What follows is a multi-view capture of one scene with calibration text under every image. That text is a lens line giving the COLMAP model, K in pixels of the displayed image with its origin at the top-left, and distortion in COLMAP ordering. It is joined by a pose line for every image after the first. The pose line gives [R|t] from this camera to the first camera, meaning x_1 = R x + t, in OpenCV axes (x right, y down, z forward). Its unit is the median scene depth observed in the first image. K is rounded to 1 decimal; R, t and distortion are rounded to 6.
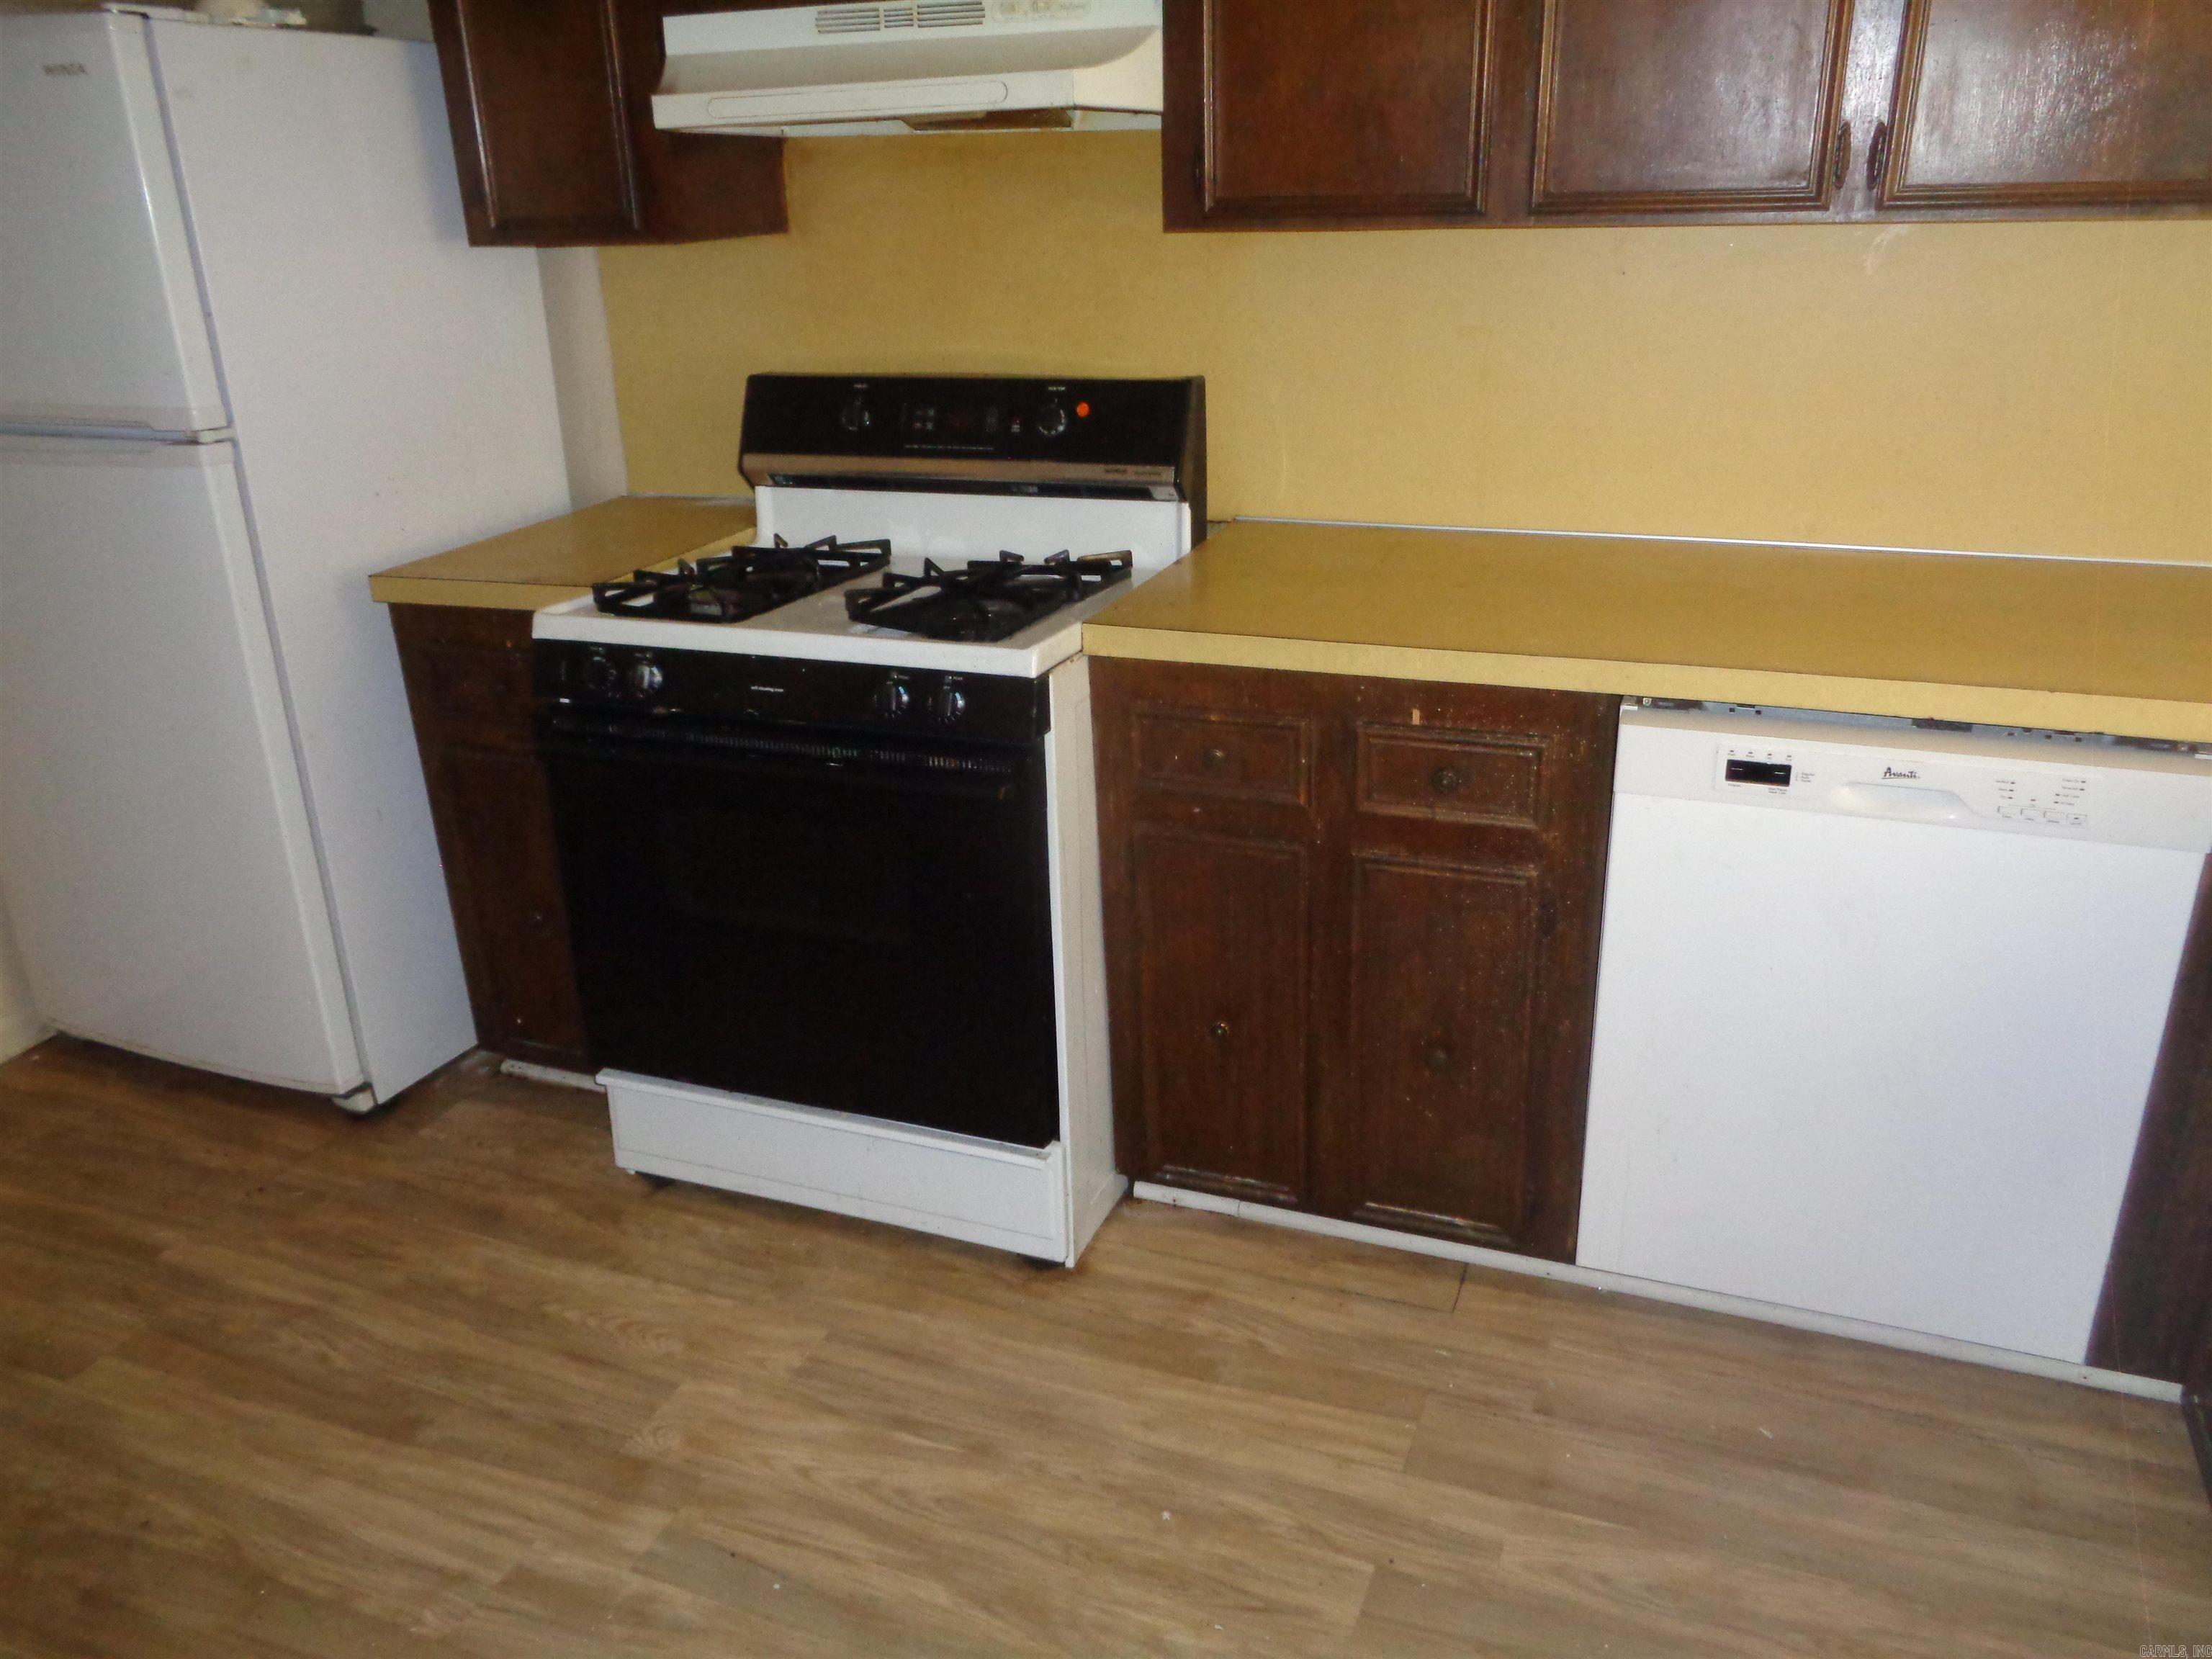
lens RADIAL K [[1662.5, 0, 1098.3], [0, 1662.5, 815.0], [0, 0, 1]] dist [-0.002964, 0.006013]
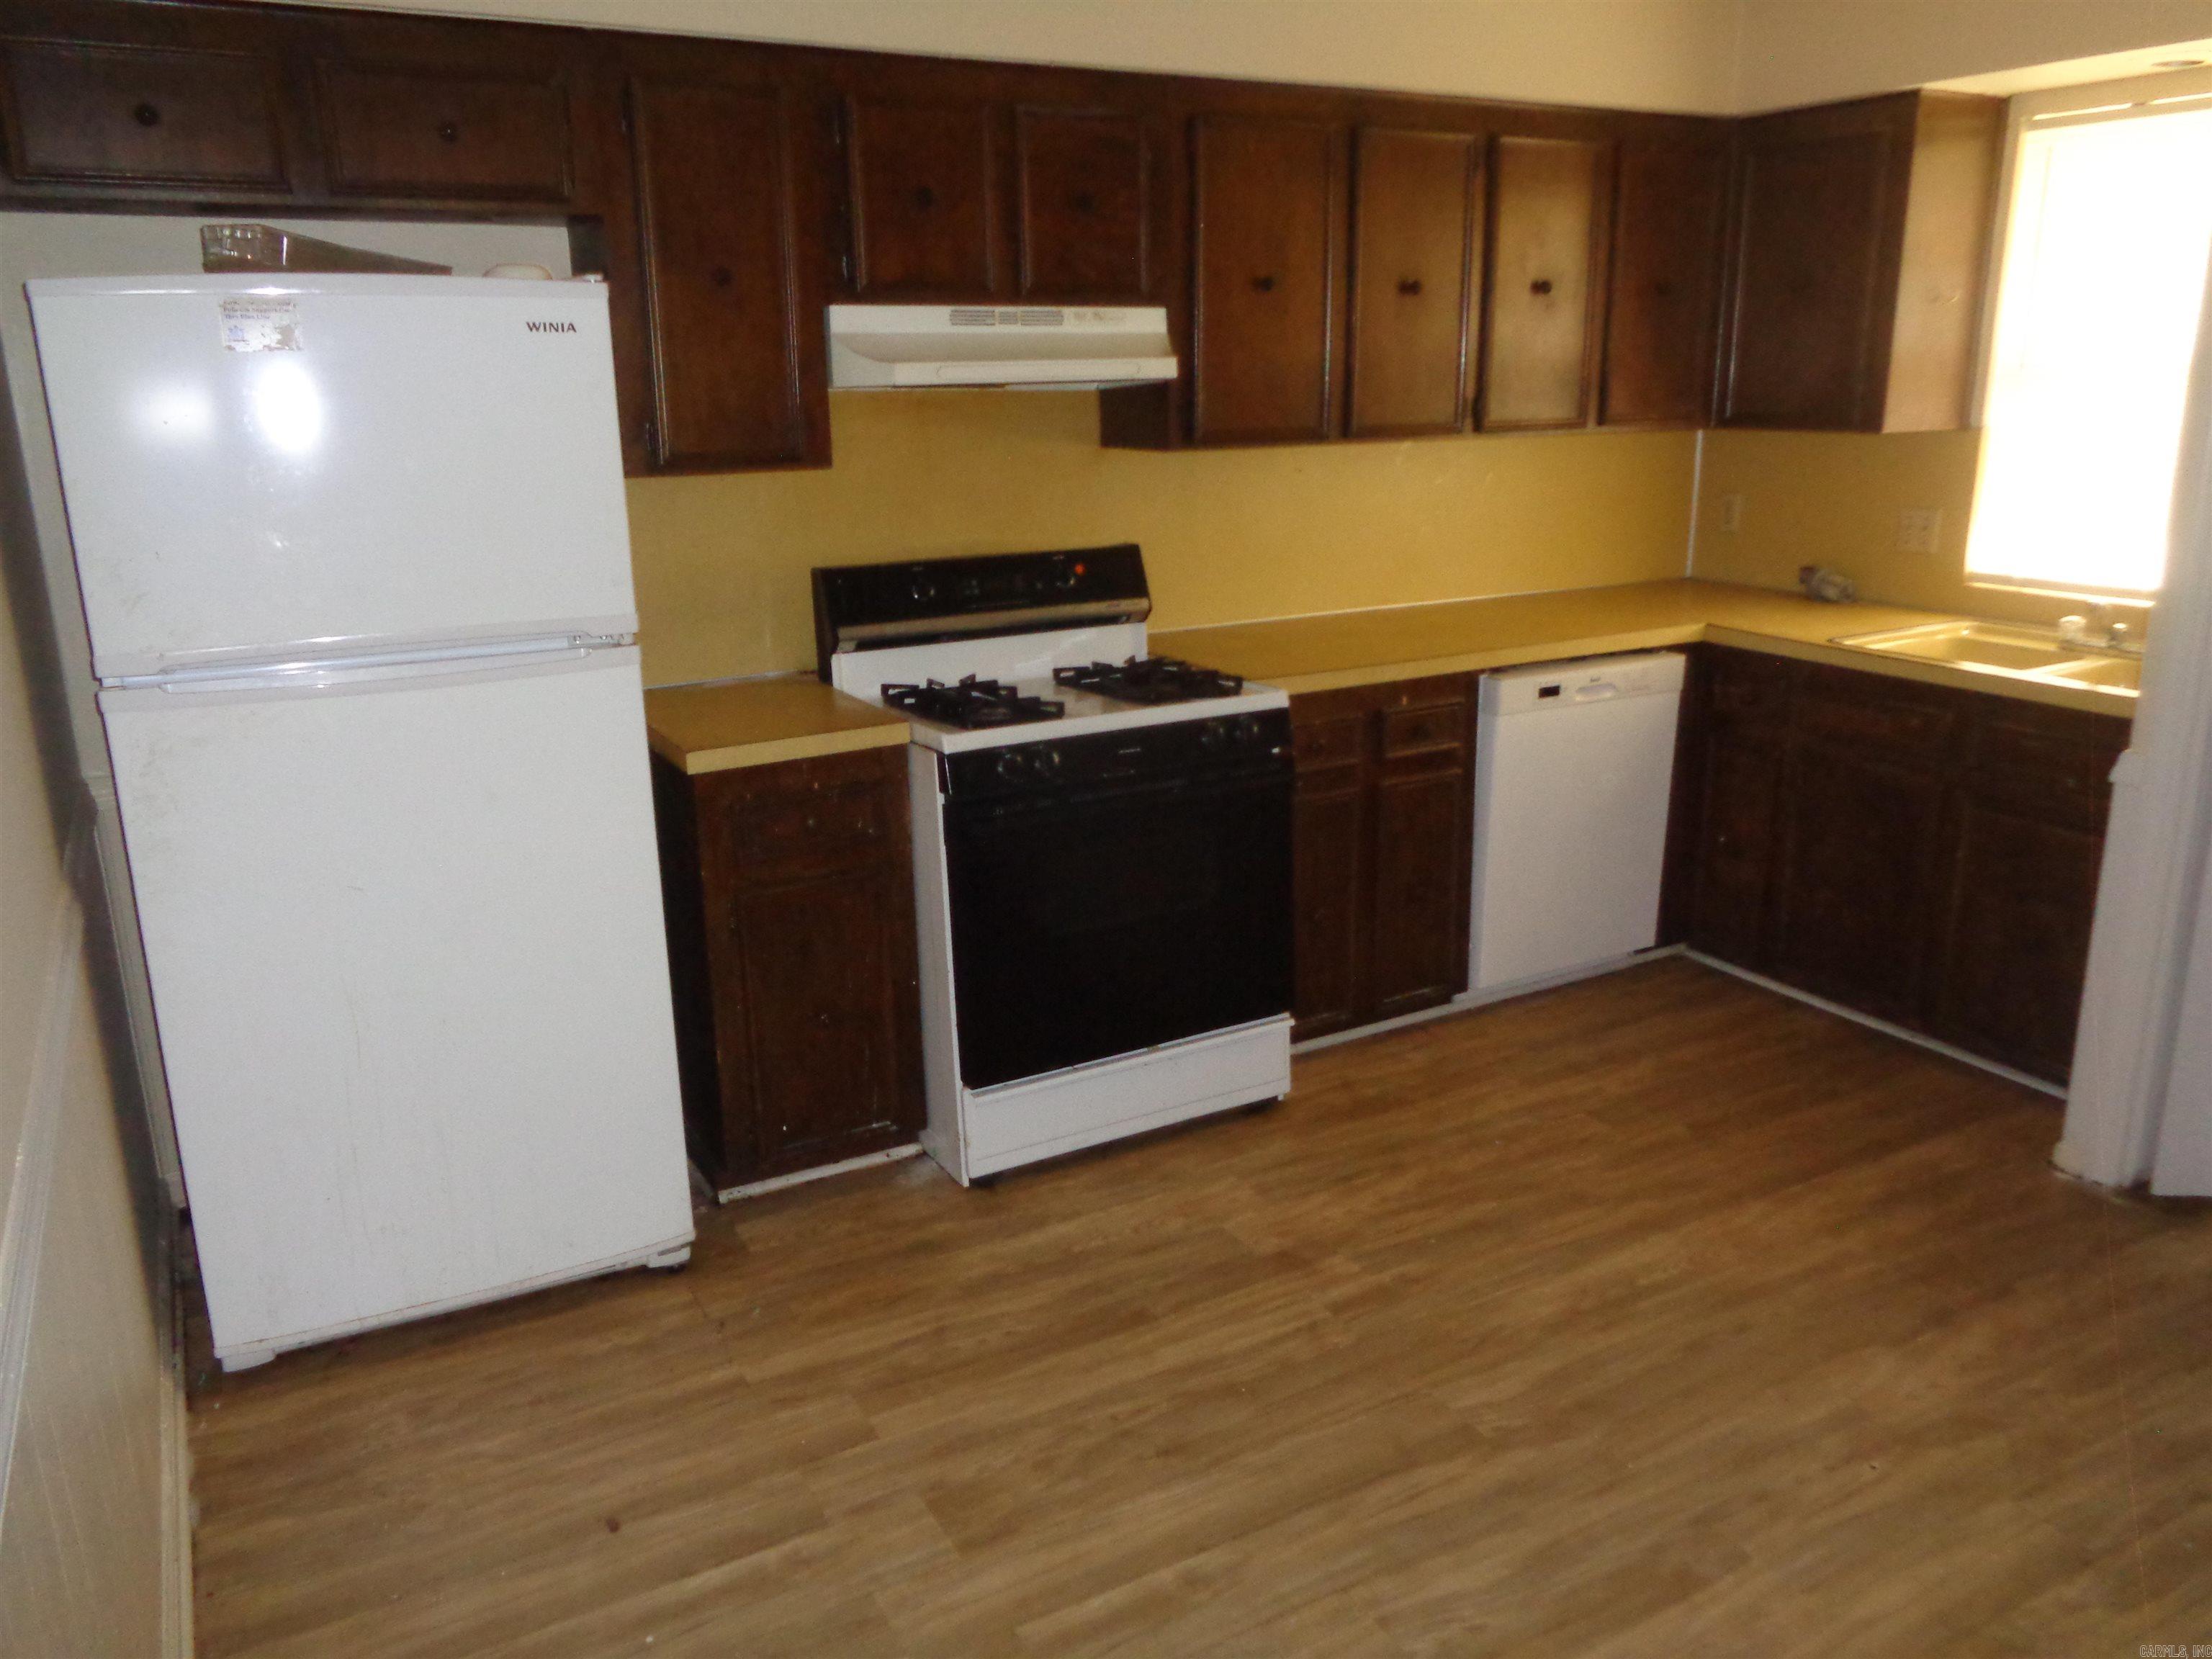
lens RADIAL K [[1662.5, 0, 1105.2], [0, 1662.5, 810.7], [0, 0, 1]] dist [-0.002964, 0.006013]
pose [[0.630605, -0.175045, 0.756106, -1.323486], [0.282254, 0.959247, -0.013330, -0.009796], [-0.722959, 0.221820, 0.654313, 0.057990]]
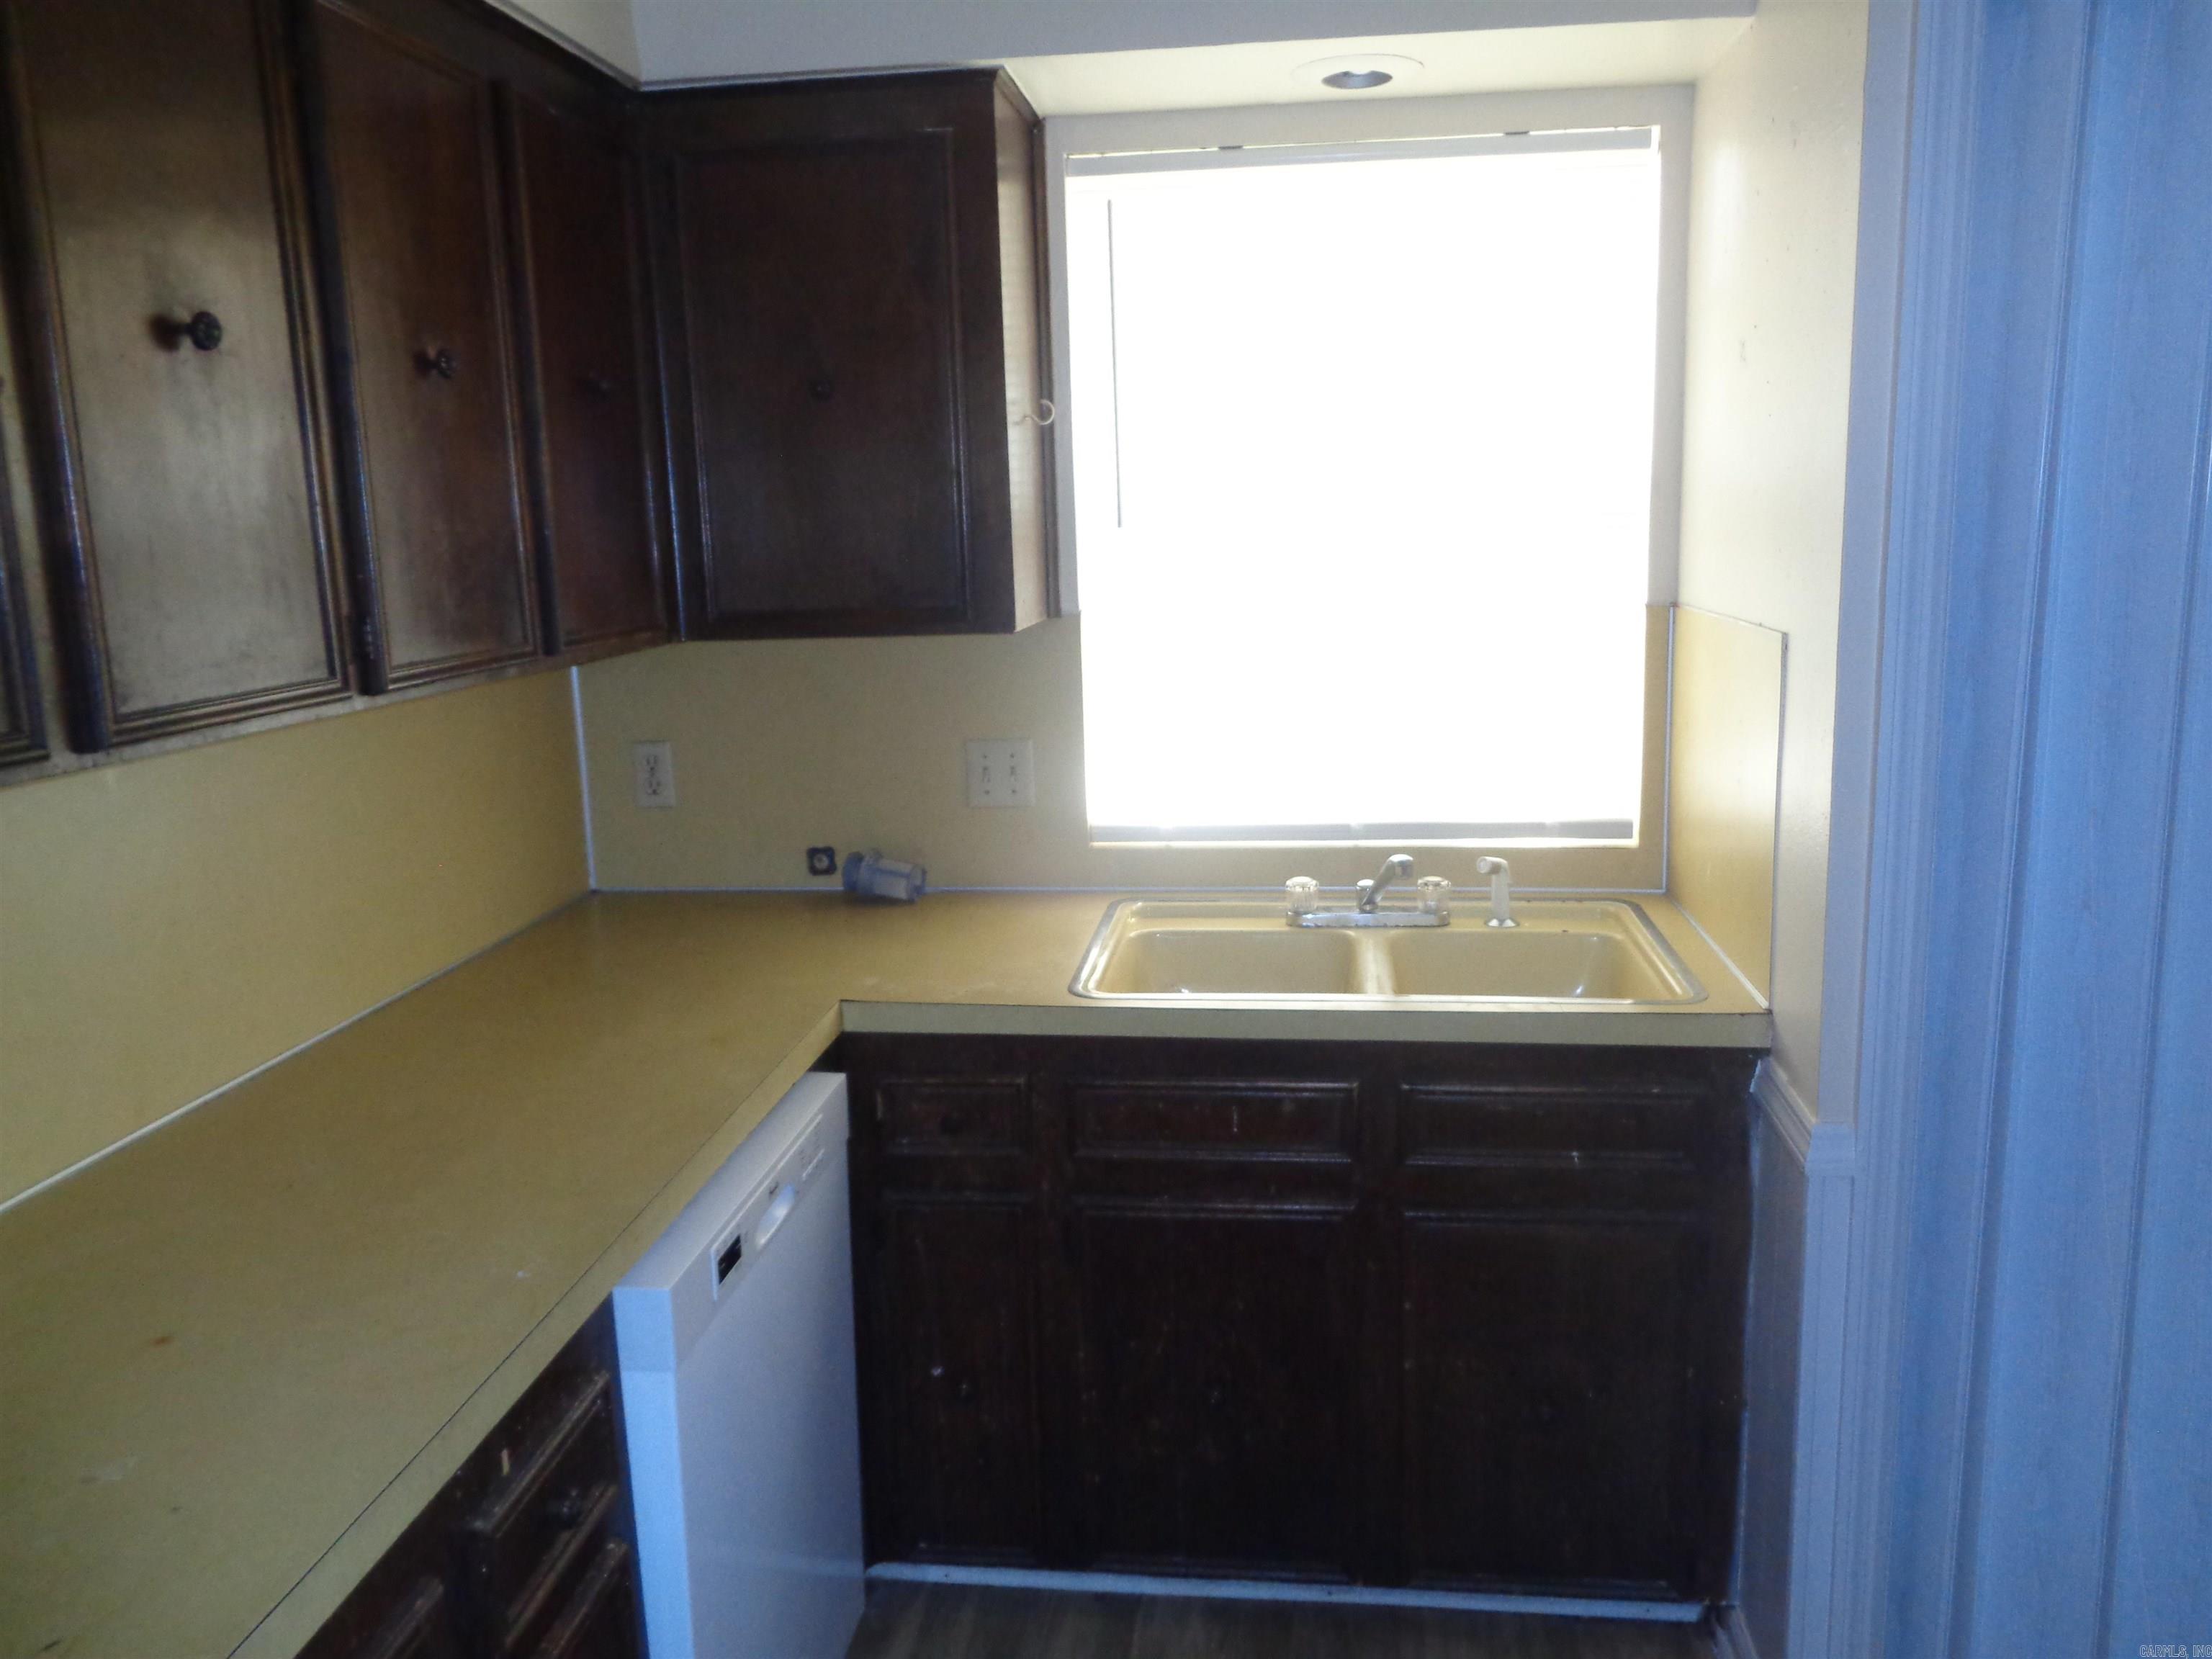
lens RADIAL K [[1662.5, 0, 1113.4], [0, 1662.5, 835.6], [0, 0, 1]] dist [-0.002964, 0.006013]
pose [[-0.252396, -0.143321, 0.956951, -0.418564], [0.400013, 0.885053, 0.238057, -0.310804], [-0.881071, 0.442877, -0.166054, 0.732985]]
